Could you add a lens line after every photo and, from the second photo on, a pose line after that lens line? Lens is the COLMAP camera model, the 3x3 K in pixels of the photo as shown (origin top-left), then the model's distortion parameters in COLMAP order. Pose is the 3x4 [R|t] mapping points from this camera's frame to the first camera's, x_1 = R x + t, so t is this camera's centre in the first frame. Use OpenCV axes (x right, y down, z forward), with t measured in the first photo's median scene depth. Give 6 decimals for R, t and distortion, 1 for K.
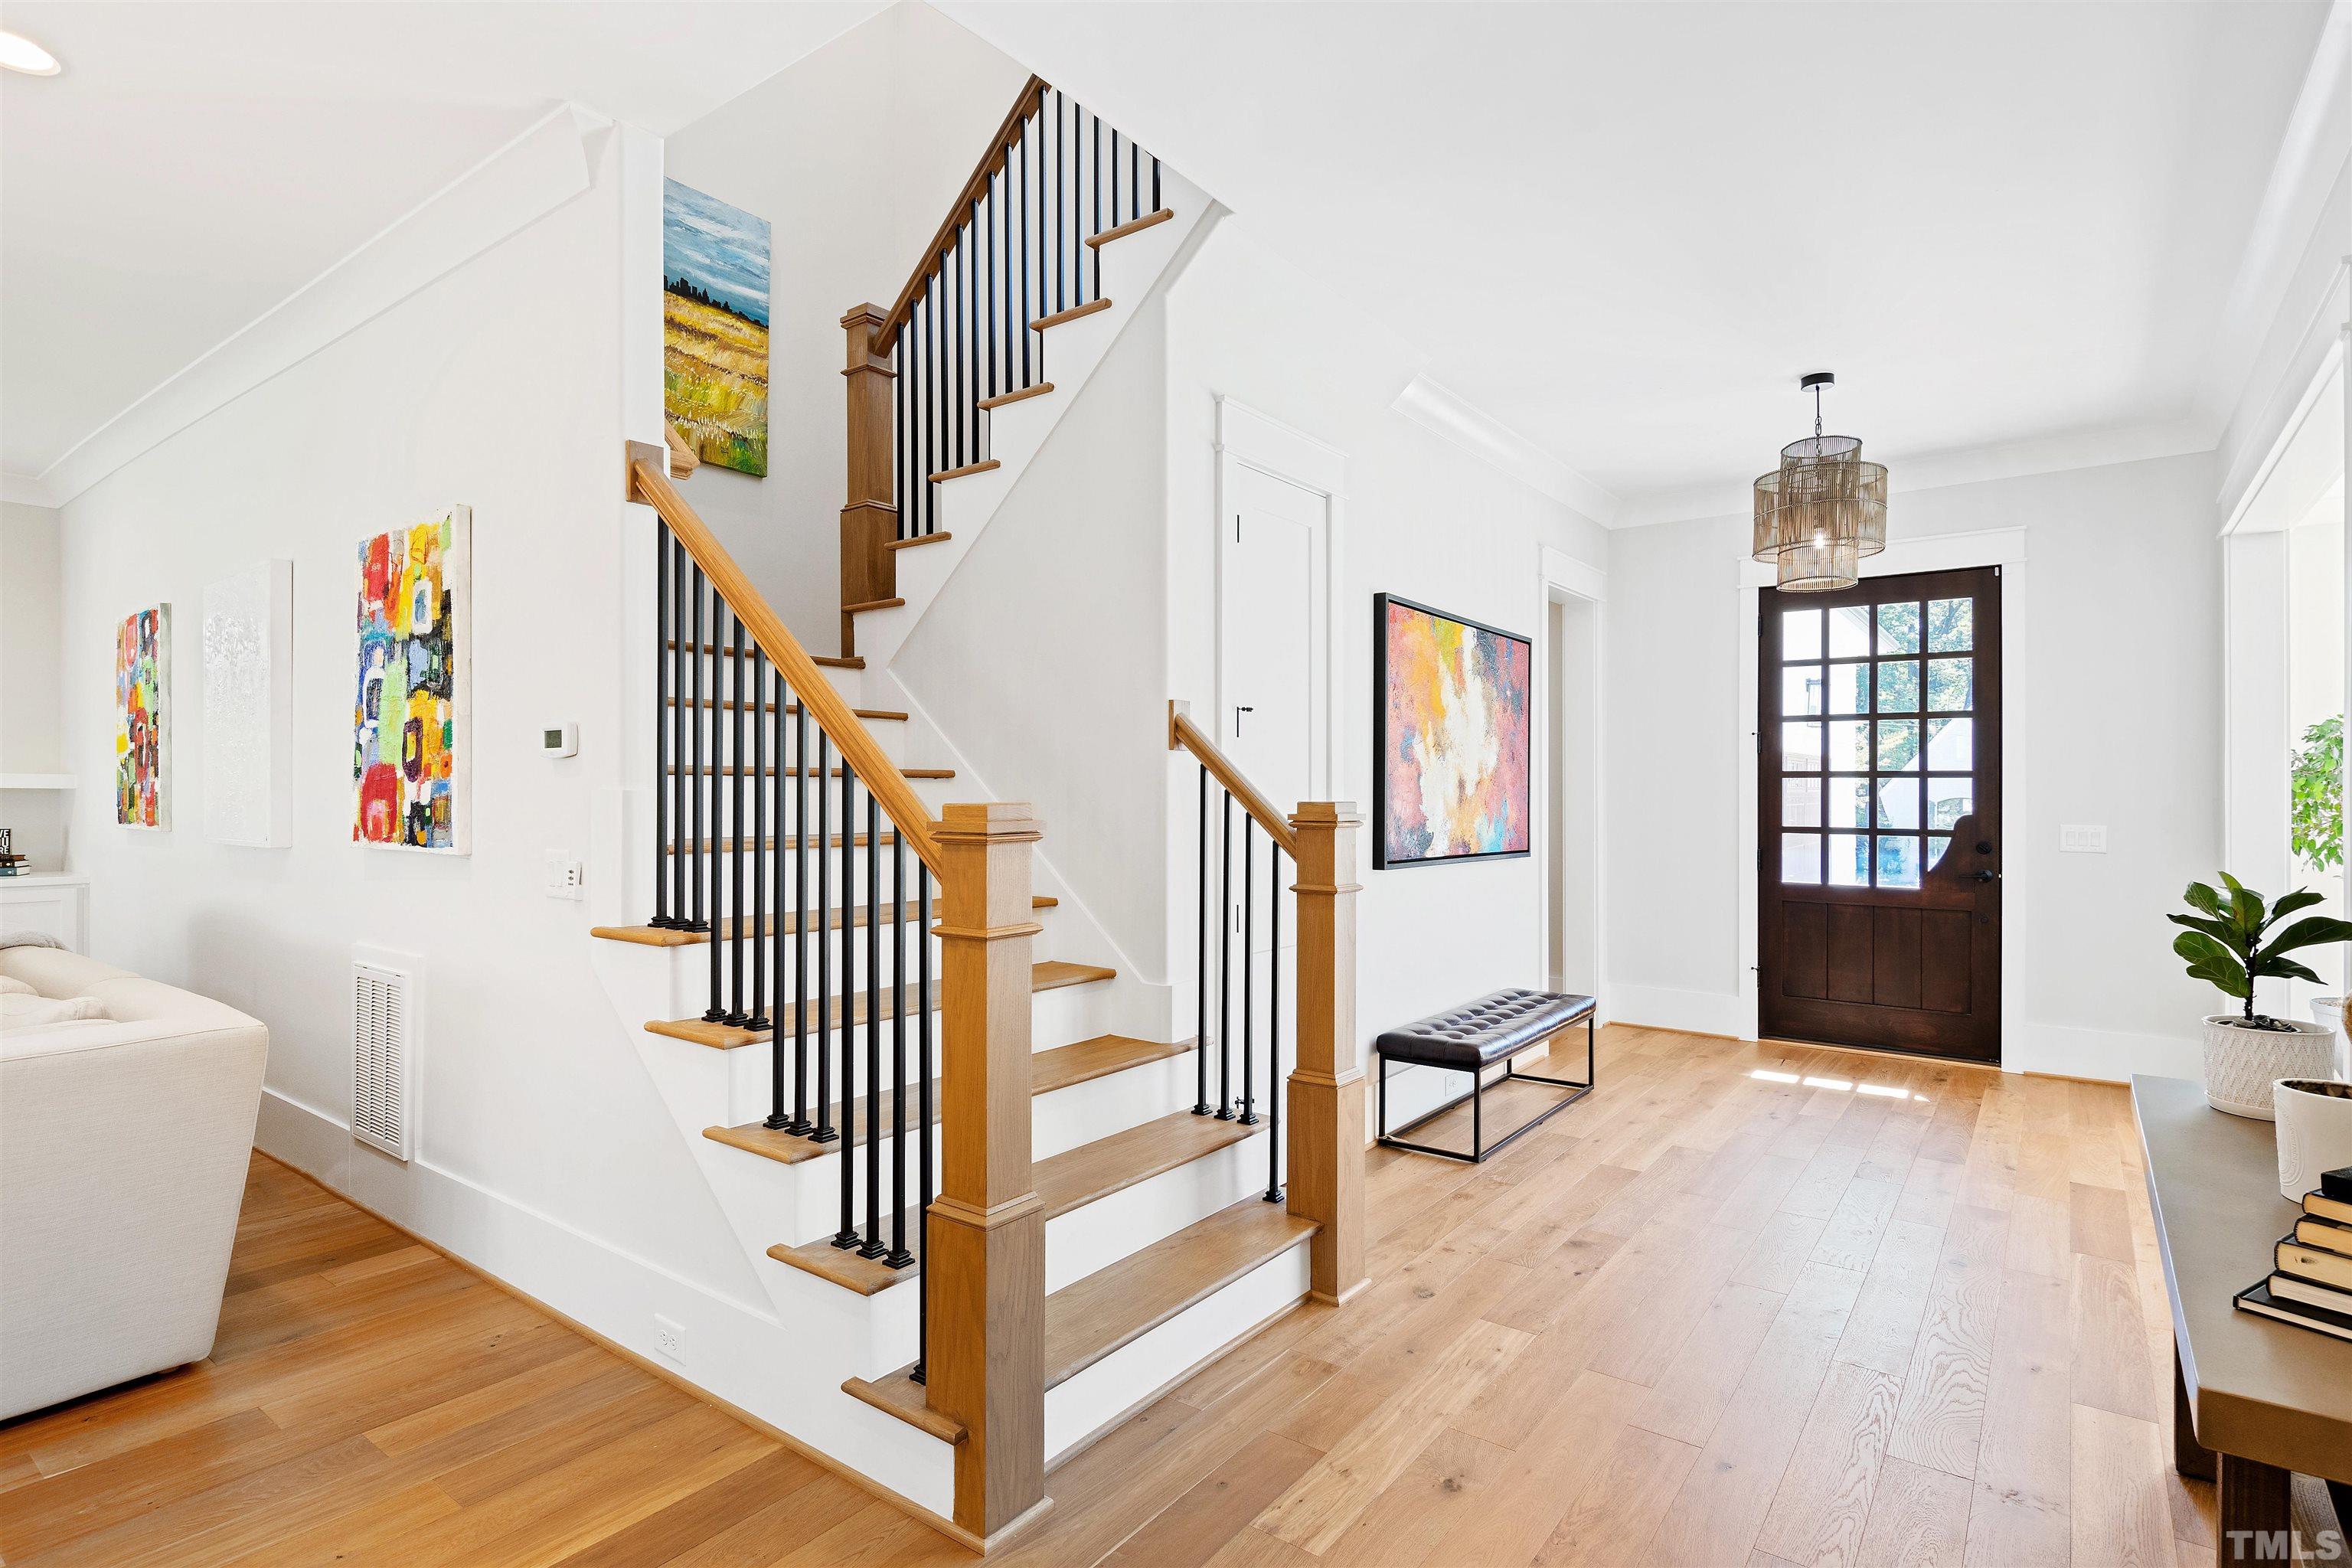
lens RADIAL K [[1198.2, 0, 1176.0], [0, 1198.2, 784.0], [0, 0, 1]] dist [-0.001438, -0.001533]
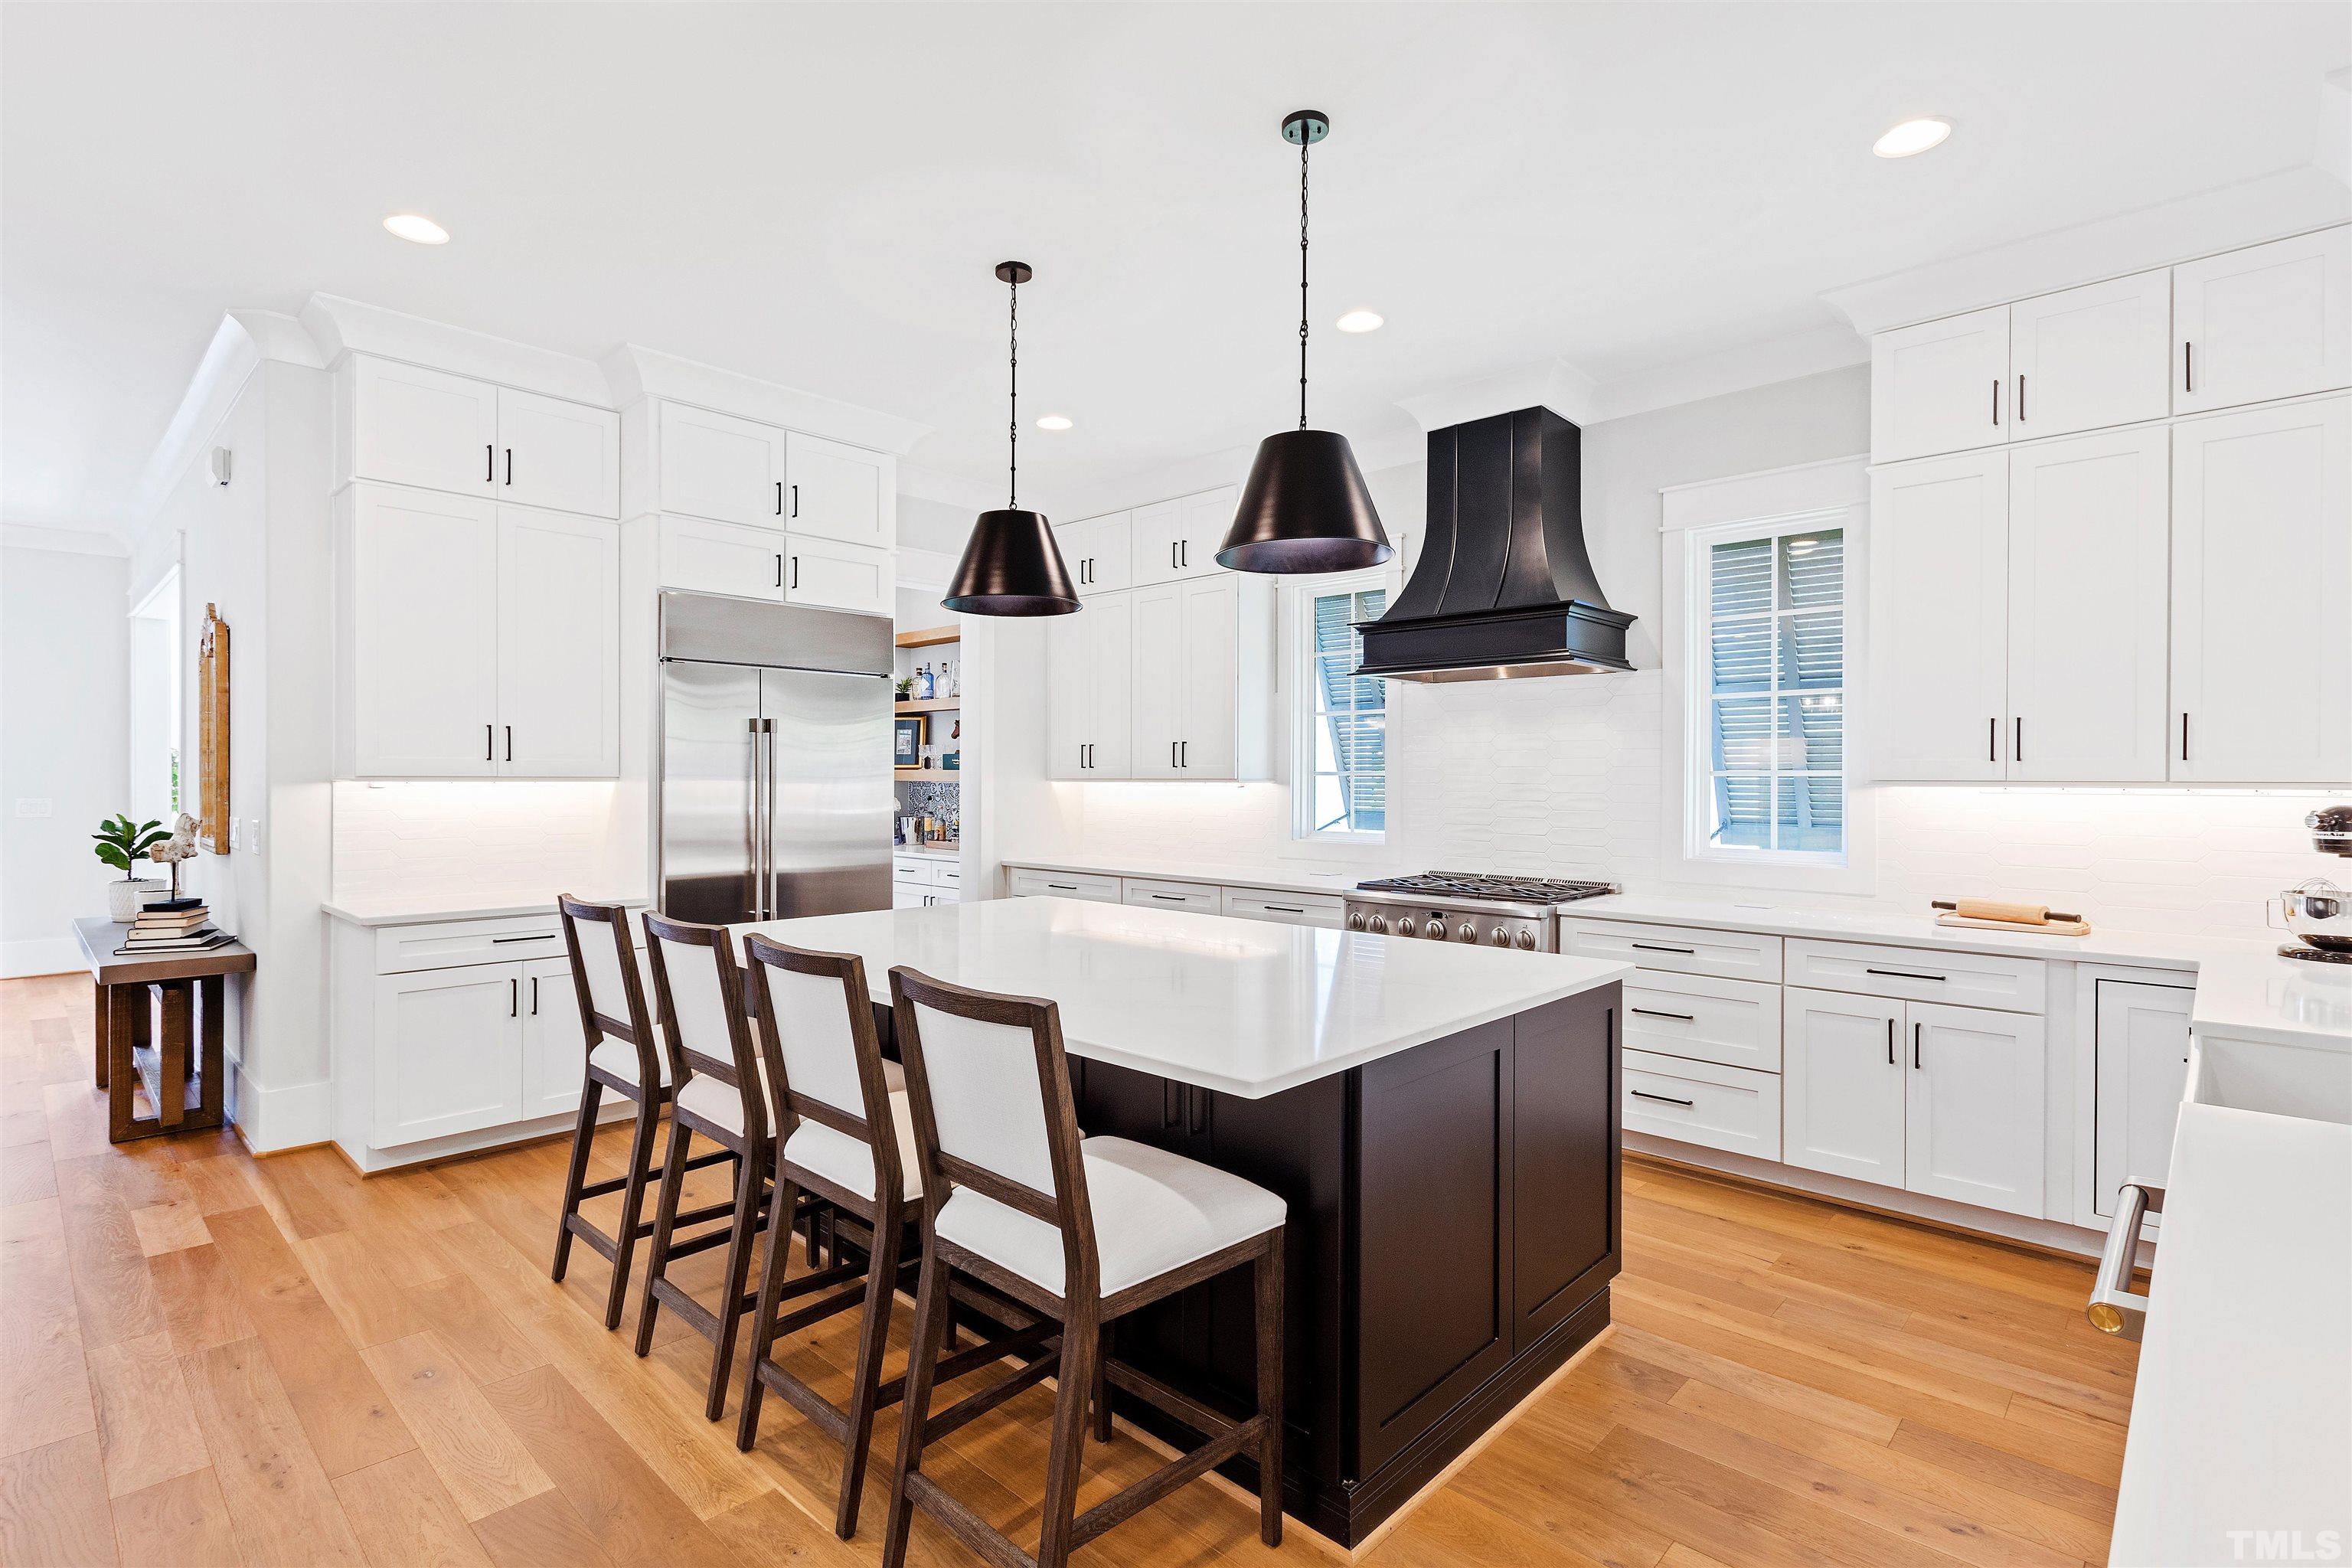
lens RADIAL K [[1133.0, 0, 1176.0], [0, 1133.0, 784.0], [0, 0, 1]] dist [-0.002960, -0.000950]
pose [[0.117388, -0.010337, 0.993032, -0.951318], [-0.006642, 0.999915, 0.011194, -0.017395], [-0.993064, -0.007910, 0.117310, -1.168453]]
